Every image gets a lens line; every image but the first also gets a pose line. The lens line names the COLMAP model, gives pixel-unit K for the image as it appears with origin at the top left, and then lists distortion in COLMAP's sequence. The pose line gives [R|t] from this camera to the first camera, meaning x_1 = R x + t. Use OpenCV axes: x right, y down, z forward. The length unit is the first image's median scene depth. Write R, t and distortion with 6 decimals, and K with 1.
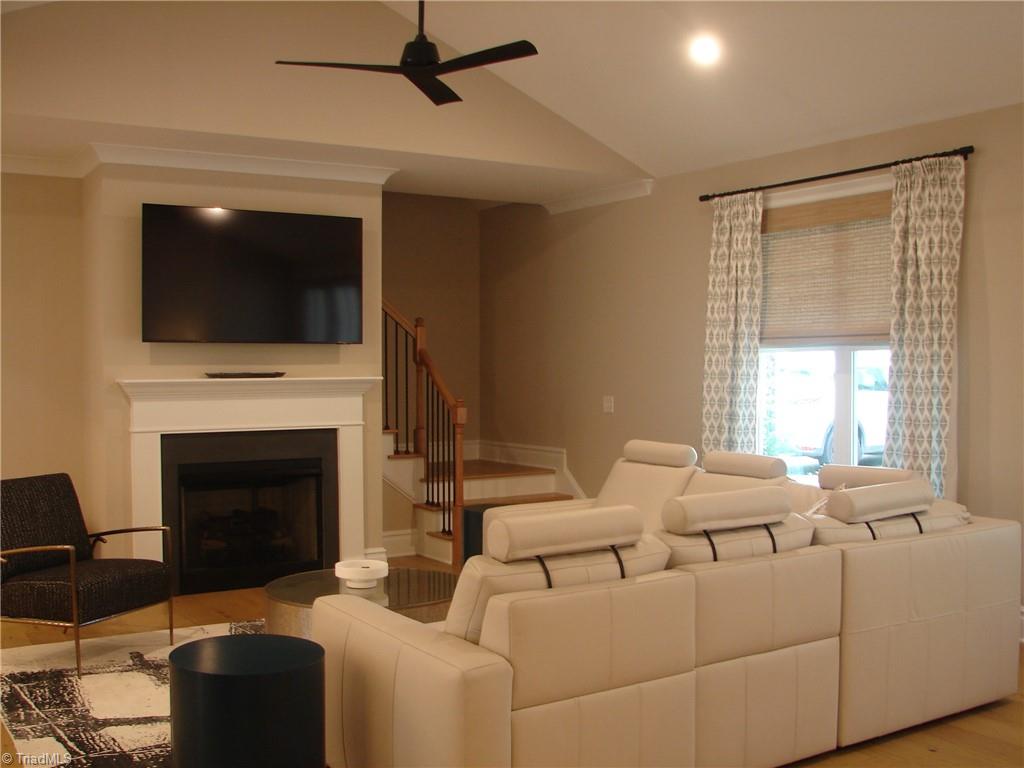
lens RADIAL K [[1108.8, 0, 514.5], [0, 1108.8, 387.9], [0, 0, 1]] dist [-0.143157, 0.000000]
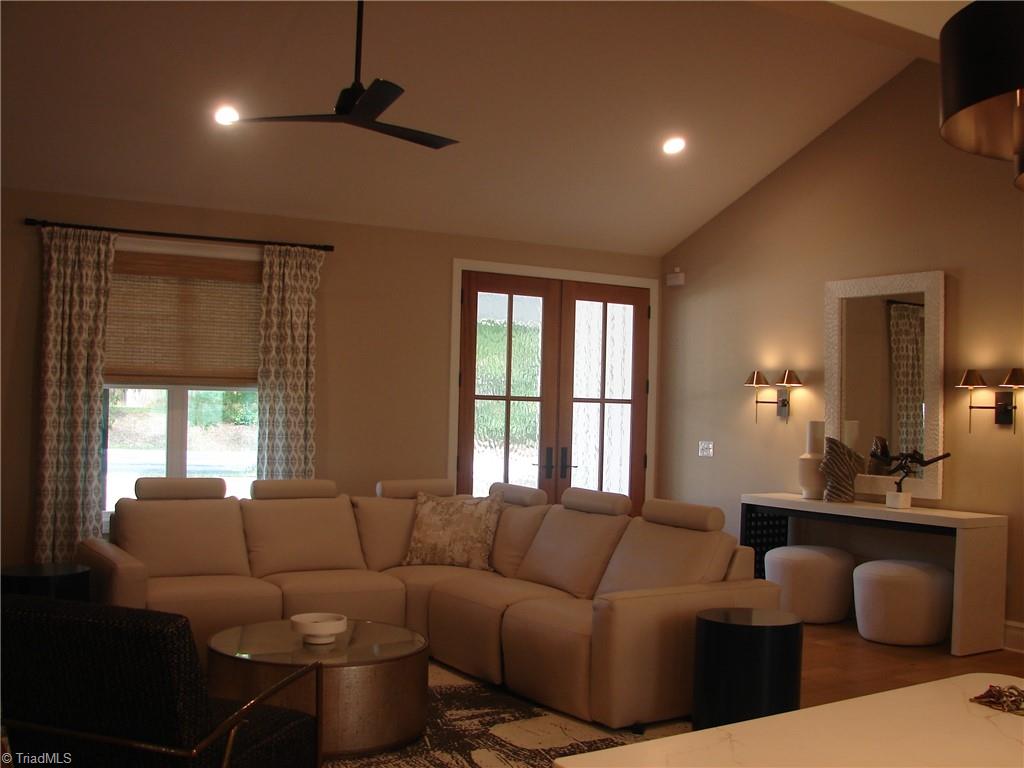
lens RADIAL K [[1108.8, 0, 517.4], [0, 1108.8, 385.7], [0, 0, 1]] dist [-0.143157, 0.000000]
pose [[0.012310, 0.027038, 0.999559, -0.899904], [0.002889, 0.999629, -0.027075, -0.007118], [-0.999920, 0.003221, 0.012228, 0.691420]]
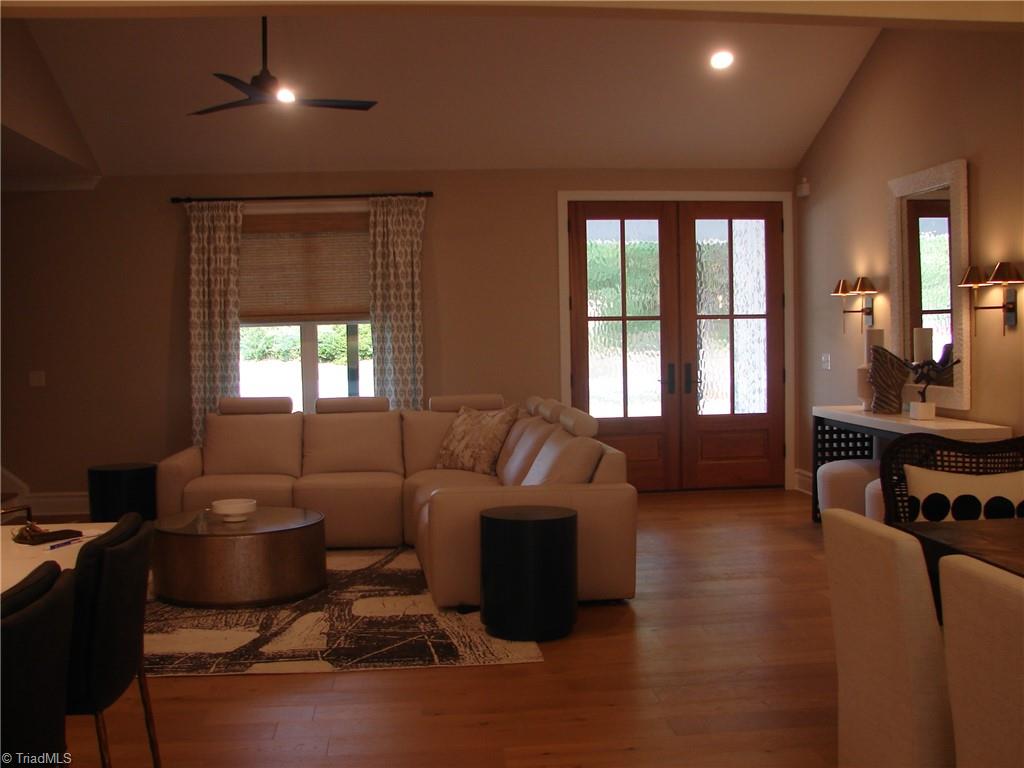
lens RADIAL K [[1108.8, 0, 505.8], [0, 1108.8, 381.6], [0, 0, 1]] dist [-0.143157, 0.000000]
pose [[0.456894, -0.040550, 0.888596, -0.885487], [0.039624, 0.998897, 0.025210, 0.012126], [-0.888638, 0.023691, 0.457997, 0.166488]]
